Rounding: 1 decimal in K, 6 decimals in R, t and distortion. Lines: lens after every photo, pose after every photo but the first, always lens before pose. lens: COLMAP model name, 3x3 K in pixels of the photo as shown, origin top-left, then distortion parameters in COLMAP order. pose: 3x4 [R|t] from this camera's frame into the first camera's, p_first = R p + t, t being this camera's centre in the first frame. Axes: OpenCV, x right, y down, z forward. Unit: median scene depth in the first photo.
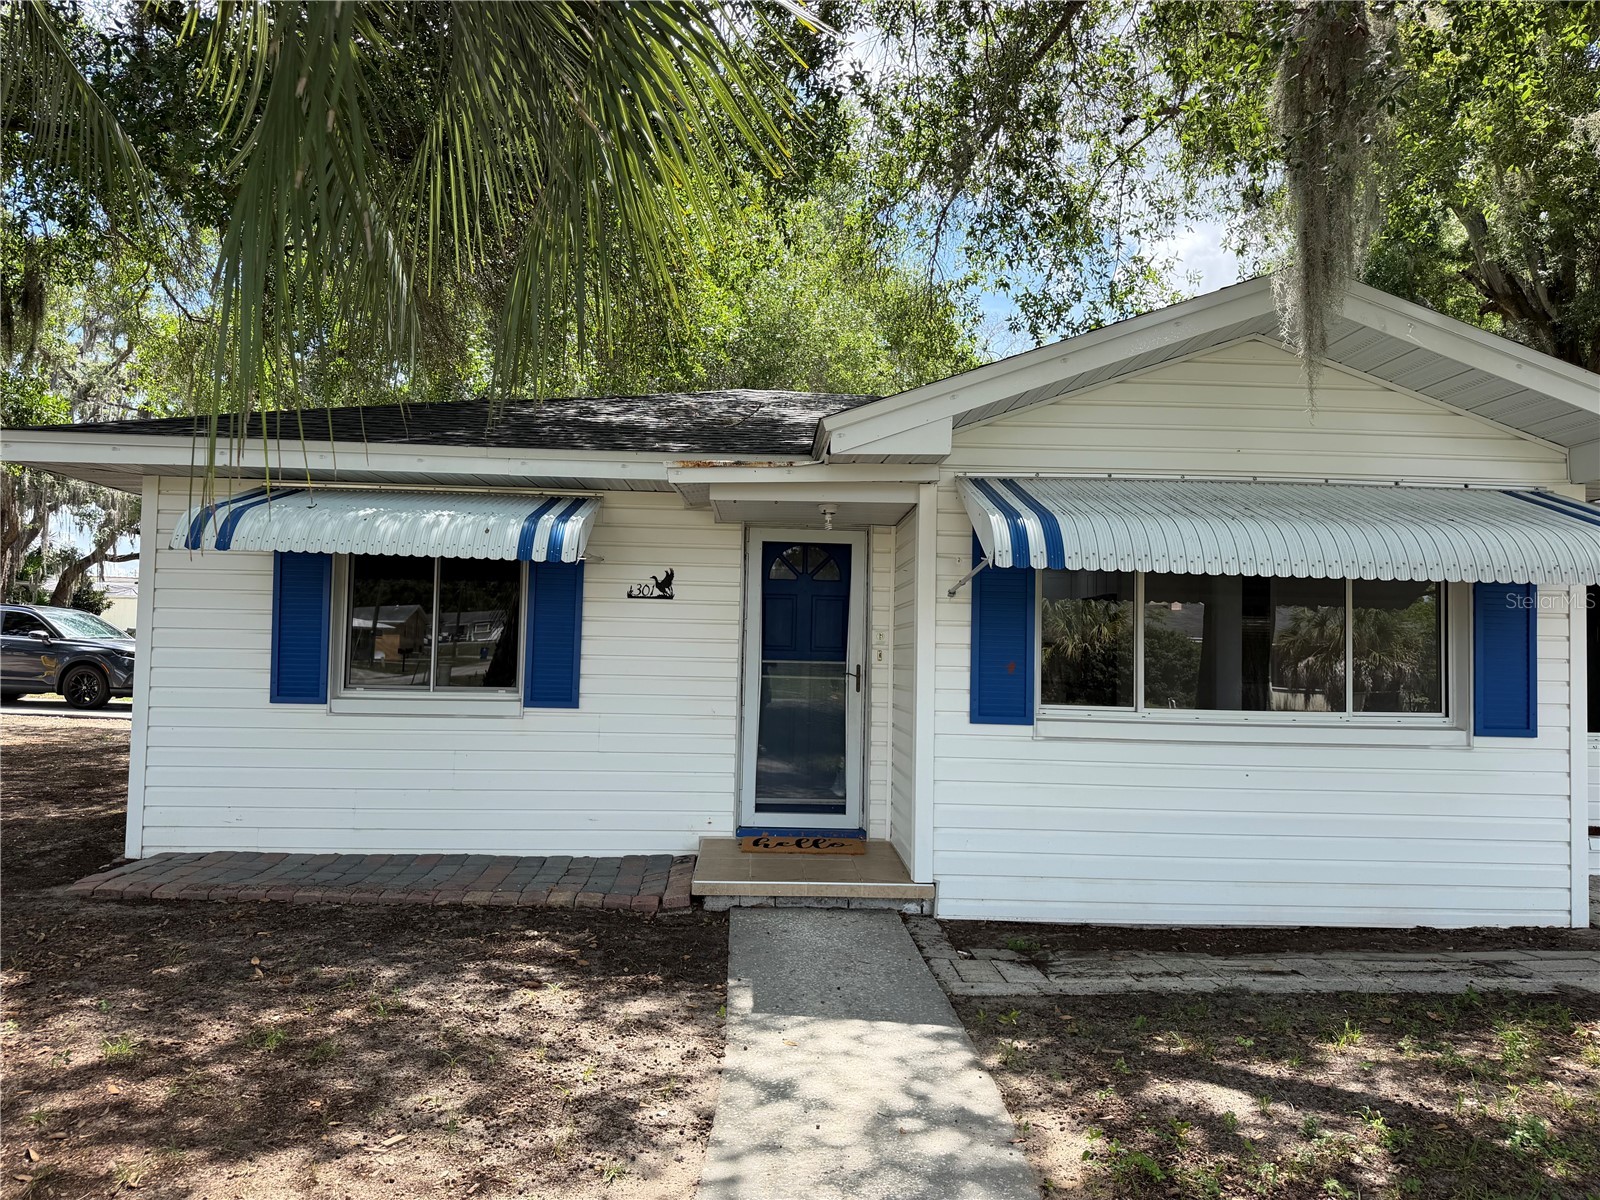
lens RADIAL K [[1119.1, 0, 793.9], [0, 1119.1, 598.3], [0, 0, 1]] dist [0.067881, -0.095535]
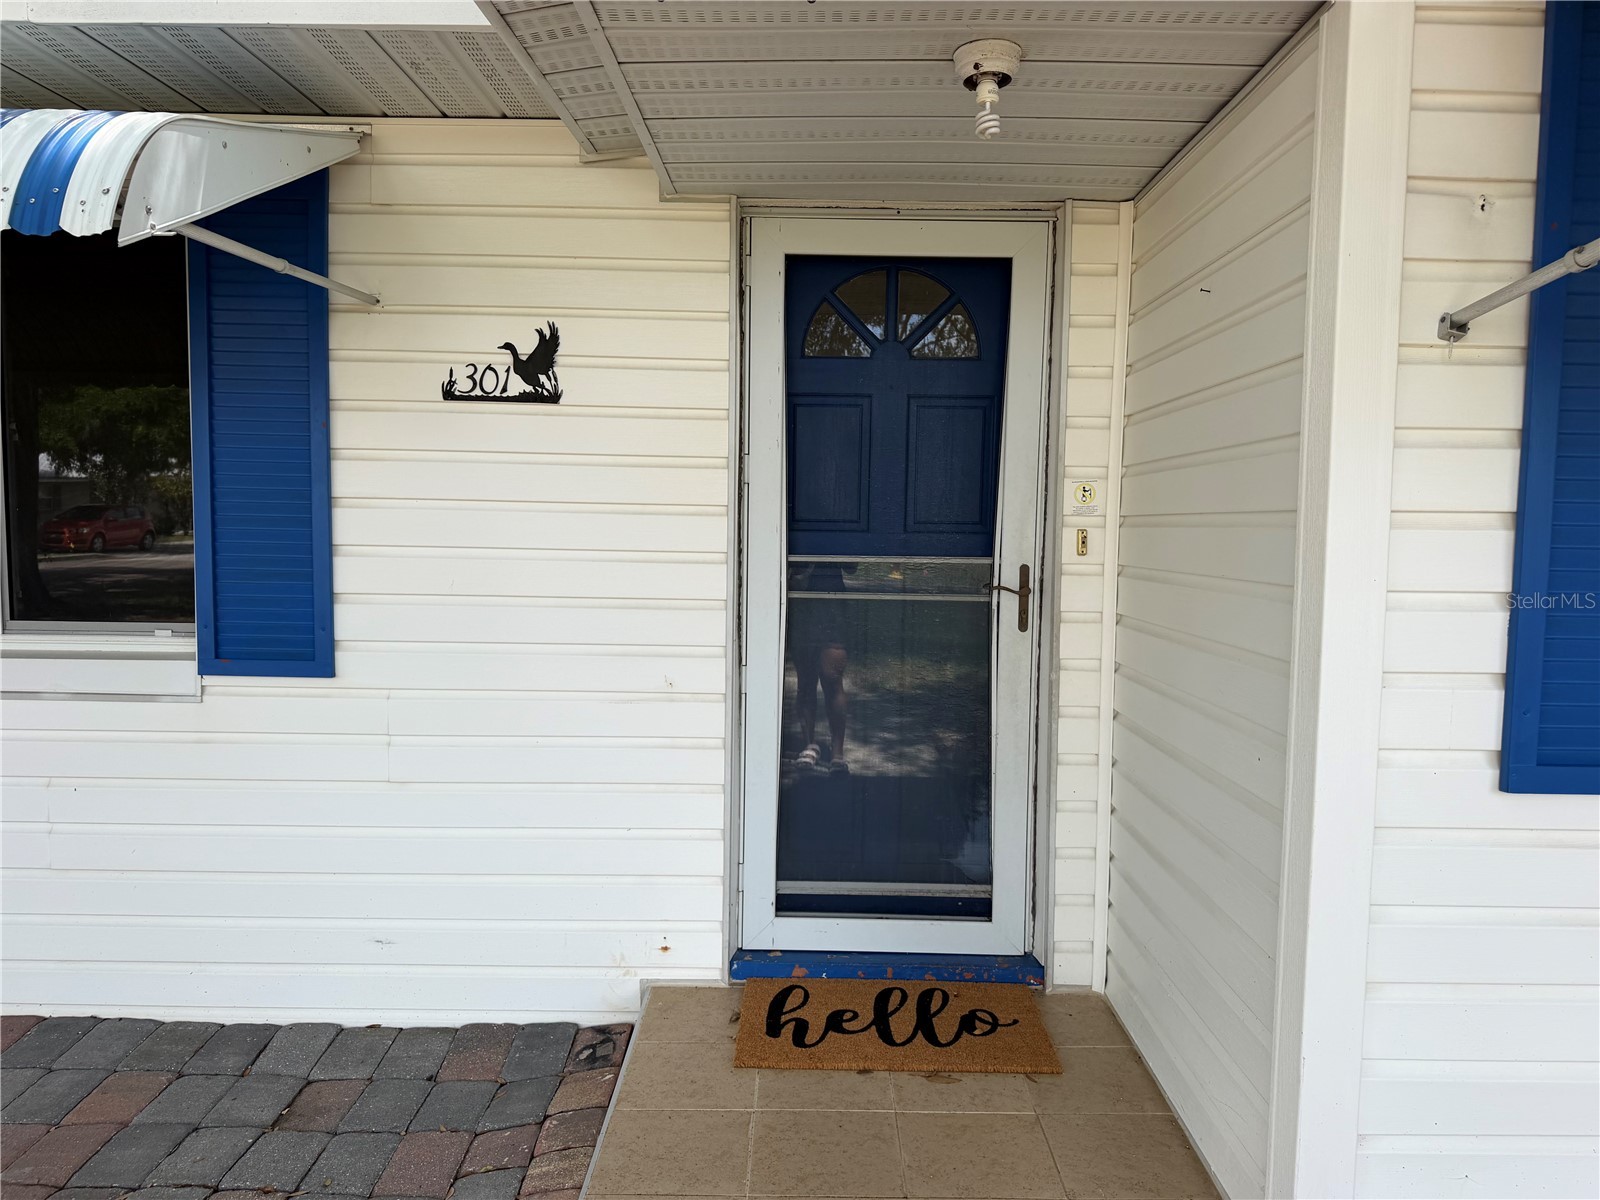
lens RADIAL K [[1119.1, 0, 813.3], [0, 1119.1, 592.6], [0, 0, 1]] dist [0.067881, -0.095535]
pose [[0.999354, -0.004915, -0.035587, -0.004860], [0.008933, 0.993480, 0.113654, 0.023217], [0.034797, -0.113898, 0.992883, 0.603642]]
